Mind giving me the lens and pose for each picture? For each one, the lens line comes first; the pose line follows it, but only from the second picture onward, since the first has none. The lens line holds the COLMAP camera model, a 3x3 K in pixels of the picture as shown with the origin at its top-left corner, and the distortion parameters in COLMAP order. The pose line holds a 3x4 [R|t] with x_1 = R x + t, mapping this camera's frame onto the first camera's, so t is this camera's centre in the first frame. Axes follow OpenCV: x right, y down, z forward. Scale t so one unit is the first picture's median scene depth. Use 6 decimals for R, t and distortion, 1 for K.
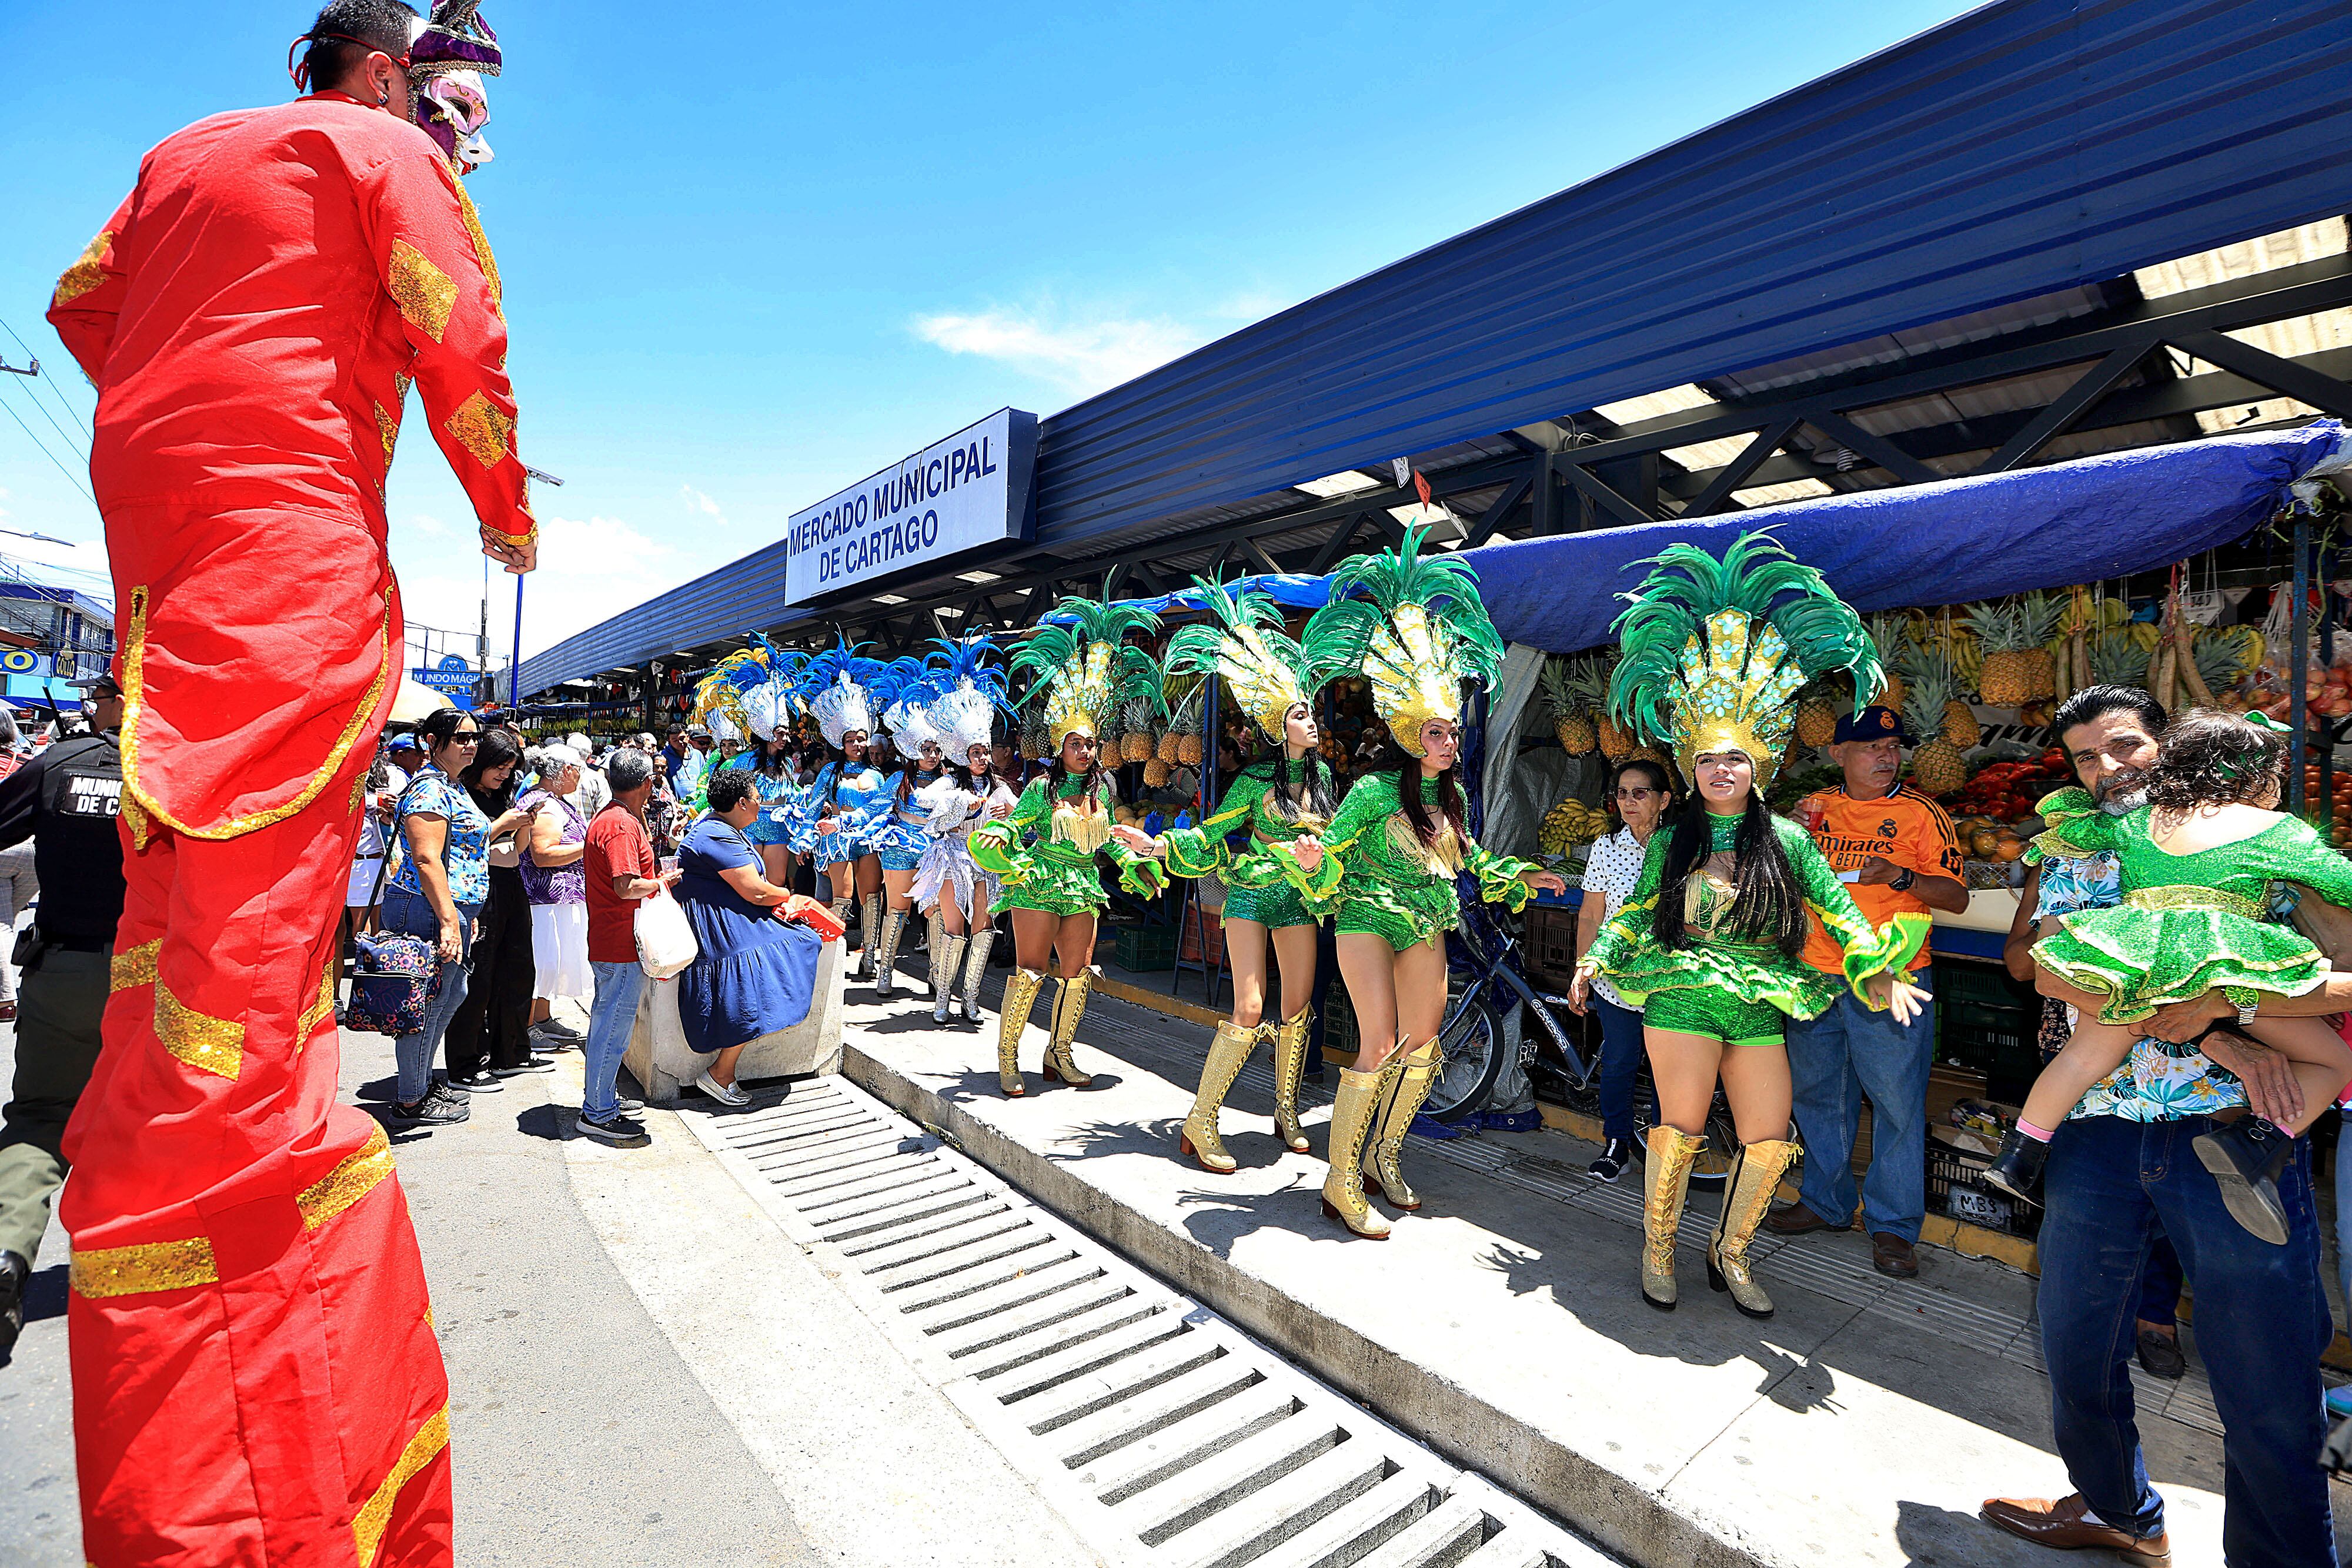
lens RADIAL K [[1081.5, 0, 1176.0], [0, 1081.5, 784.0], [0, 0, 1]] dist [-0.043156, 0.013780]
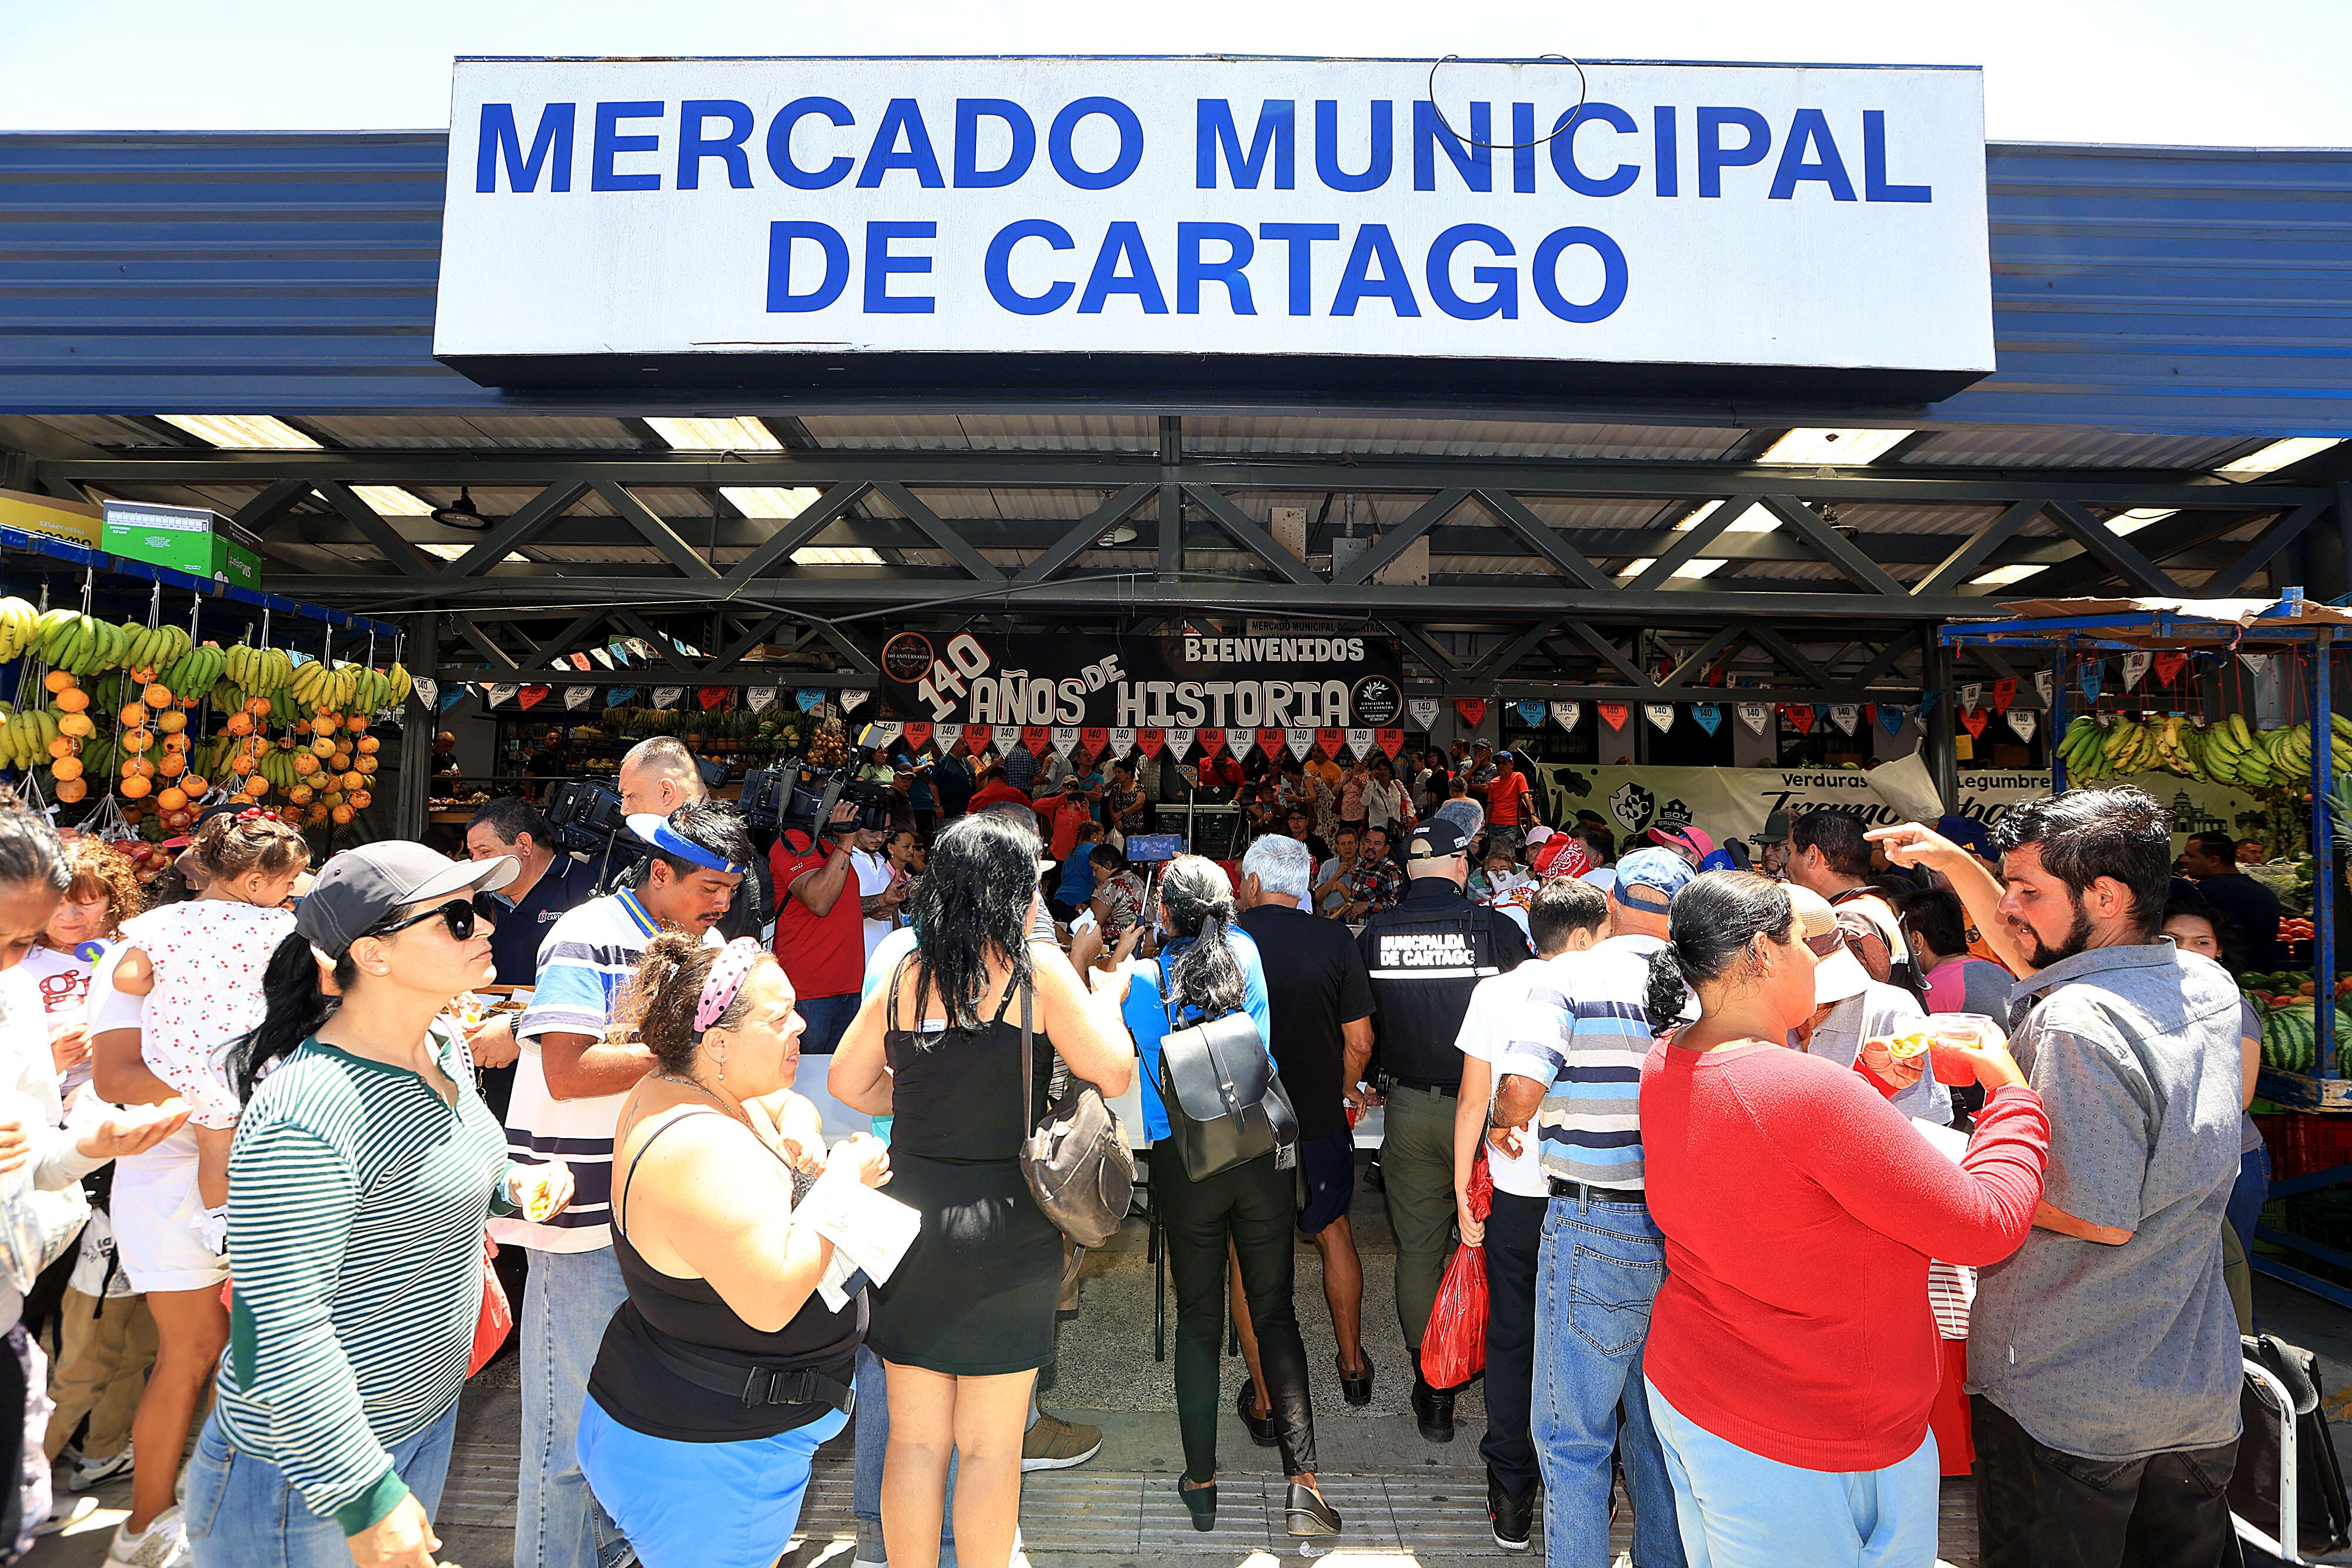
lens RADIAL K [[1216.8, 0, 1176.0], [0, 1216.8, 784.0], [0, 0, 1]] dist [-0.031670, 0.000245]
pose [[0.634925, 0.041263, 0.771471, -0.572861], [0.008546, 0.998136, -0.060420, -0.037593], [-0.772527, 0.044955, 0.633389, 0.783605]]
